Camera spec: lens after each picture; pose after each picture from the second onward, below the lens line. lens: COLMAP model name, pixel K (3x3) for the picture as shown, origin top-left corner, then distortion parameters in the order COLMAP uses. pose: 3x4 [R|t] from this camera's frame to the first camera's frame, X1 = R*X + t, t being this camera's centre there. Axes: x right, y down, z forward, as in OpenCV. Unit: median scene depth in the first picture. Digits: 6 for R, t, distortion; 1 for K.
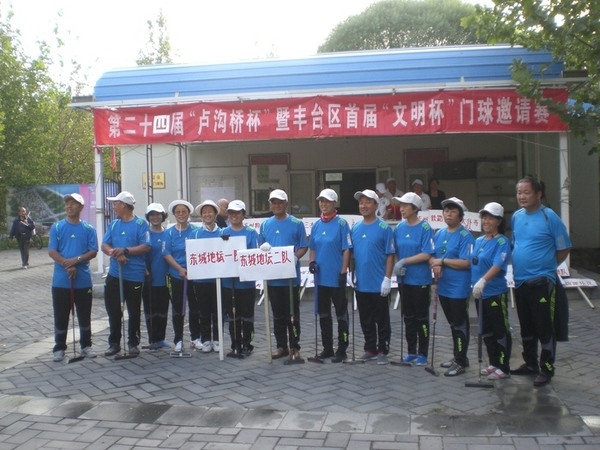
lens RADIAL K [[666.7, 0, 301.6], [0, 666.7, 224.1], [0, 0, 1]] dist [-0.110882, 0.000000]
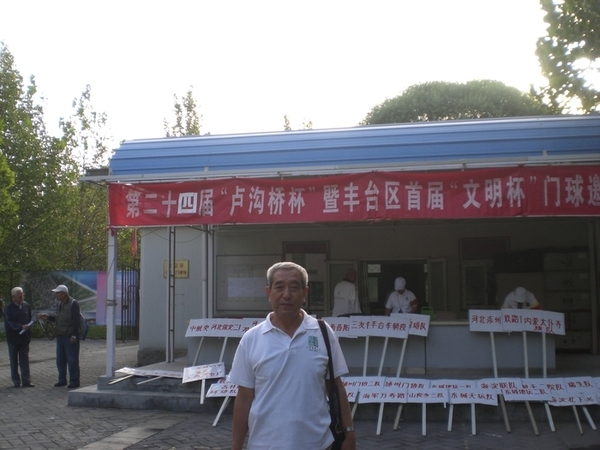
lens RADIAL K [[666.7, 0, 297.6], [0, 666.7, 227.1], [0, 0, 1]] dist [-0.110882, 0.000000]
pose [[0.999131, 0.012677, -0.039700, -0.035295], [-0.017804, 0.991145, -0.131583, -0.009765], [0.037681, 0.132175, 0.990510, 0.160037]]
